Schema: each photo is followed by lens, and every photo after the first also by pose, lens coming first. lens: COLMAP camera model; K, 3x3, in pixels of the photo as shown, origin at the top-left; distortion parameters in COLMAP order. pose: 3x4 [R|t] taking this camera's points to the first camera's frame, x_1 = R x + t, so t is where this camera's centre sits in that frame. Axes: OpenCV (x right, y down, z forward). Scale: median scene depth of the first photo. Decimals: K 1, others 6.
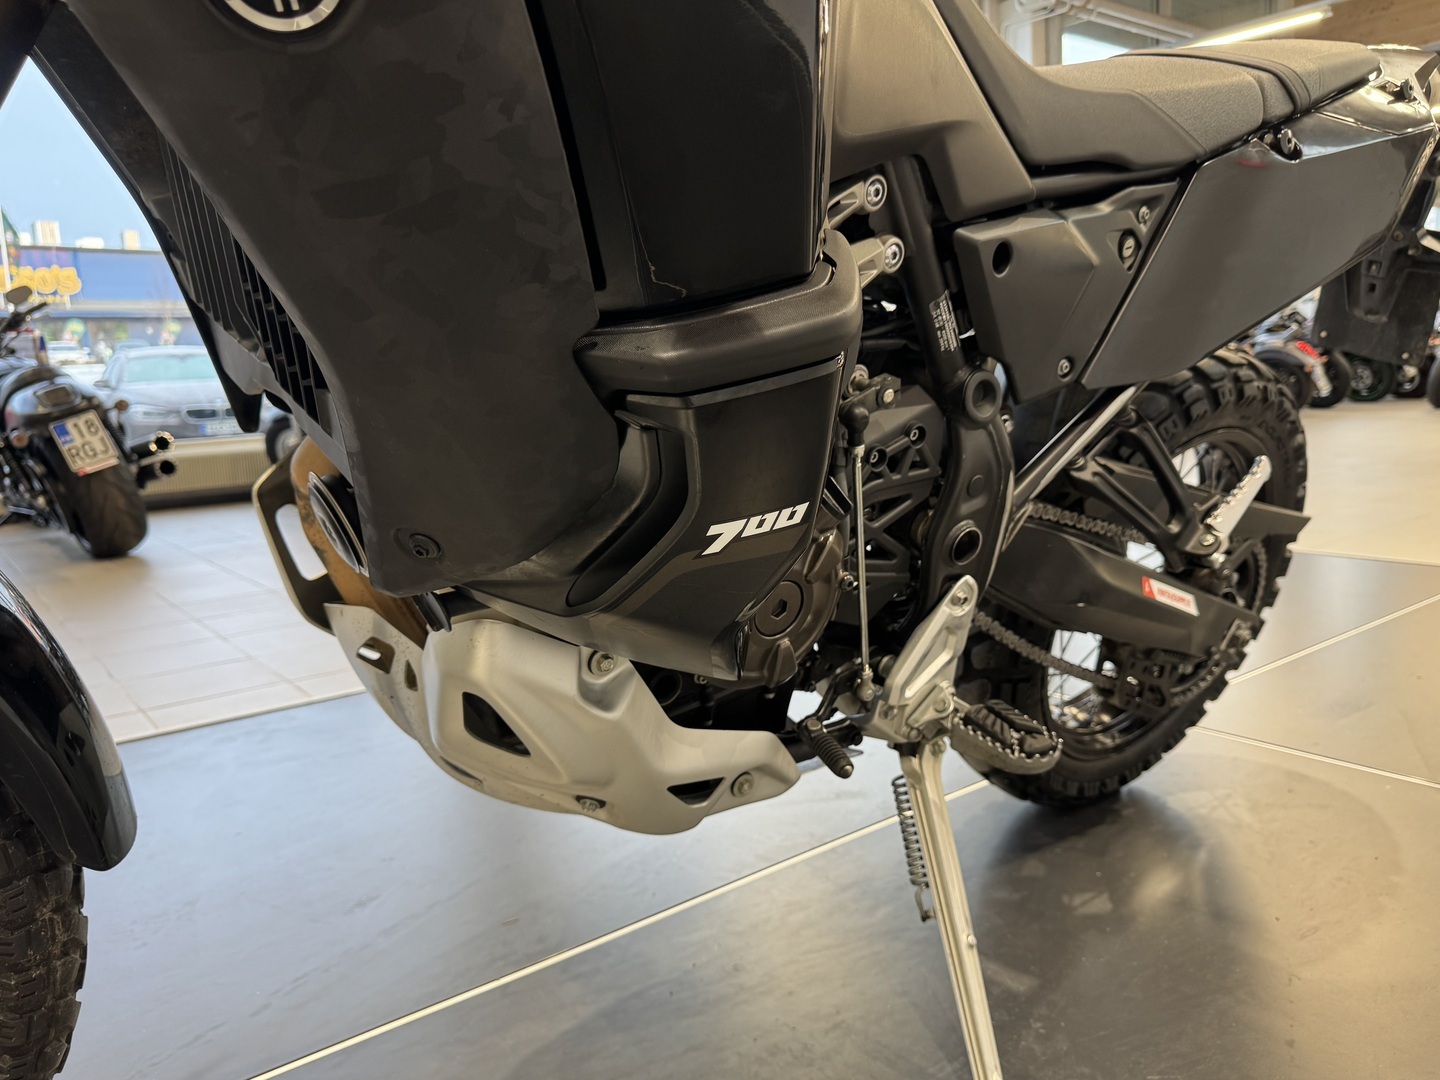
lens RADIAL K [[1089.4, 0, 722.3], [0, 1089.4, 533.7], [0, 0, 1]] dist [0.075296, -0.129425]
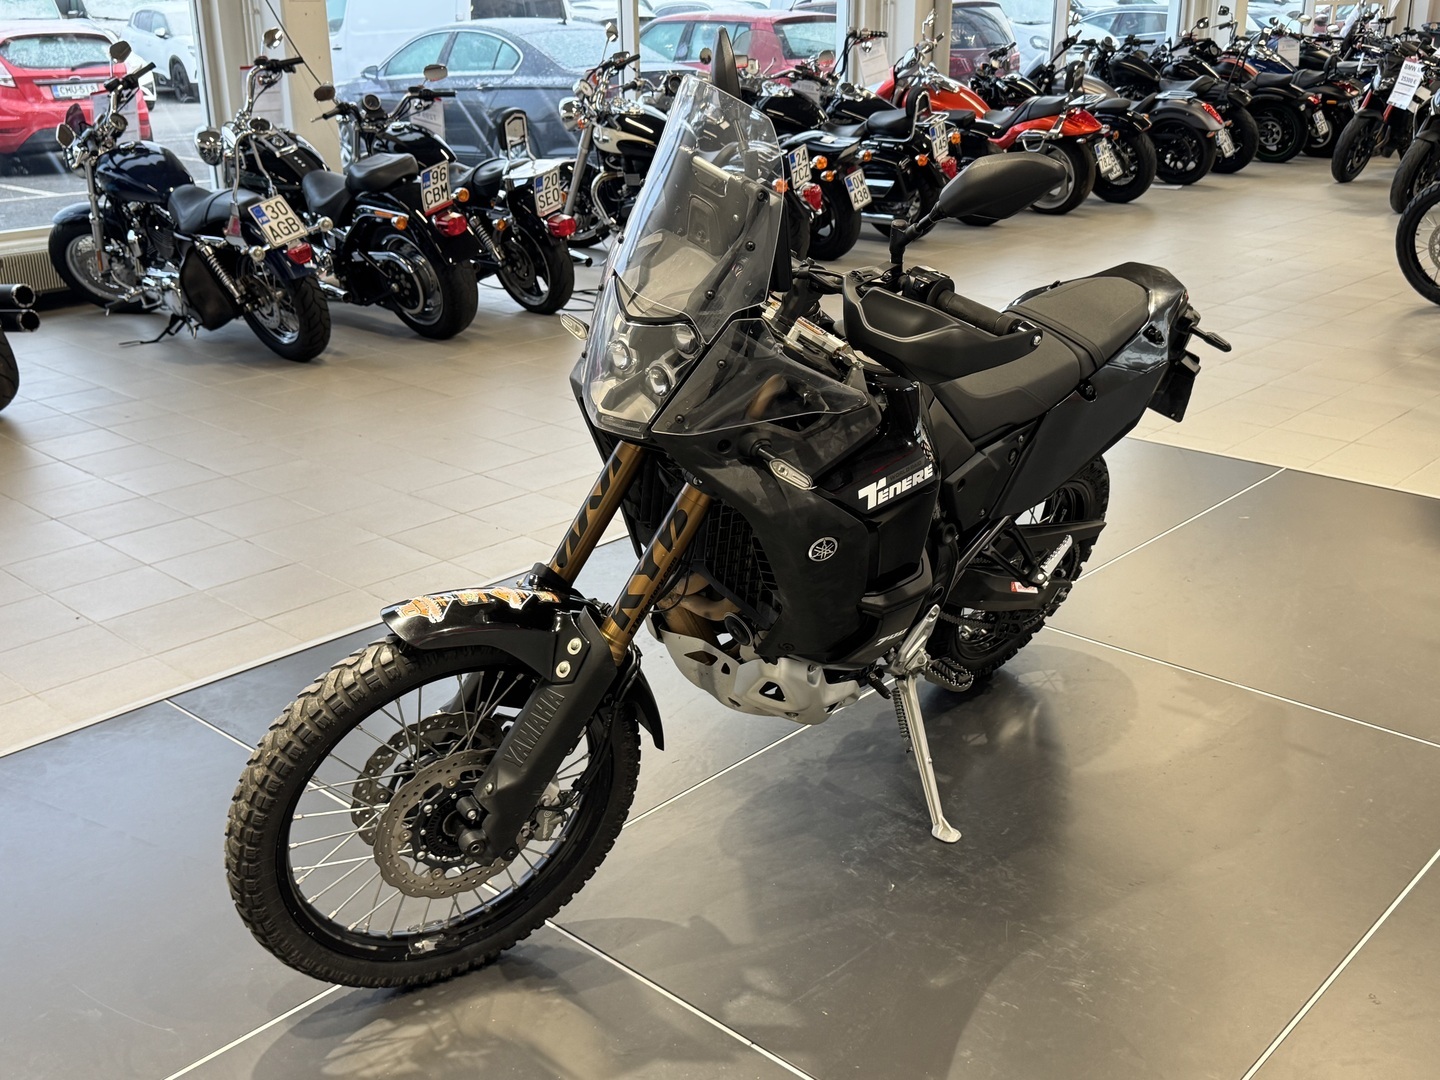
lens RADIAL K [[1469.7, 0, 720.0], [0, 1469.7, 540.0], [0, 0, 1]] dist [0.117683, -0.015648]
pose [[0.985914, -0.018552, 0.166223, -0.528918], [-0.014987, 0.980032, 0.198273, -0.509525], [-0.166582, -0.197971, 0.965949, -1.346599]]
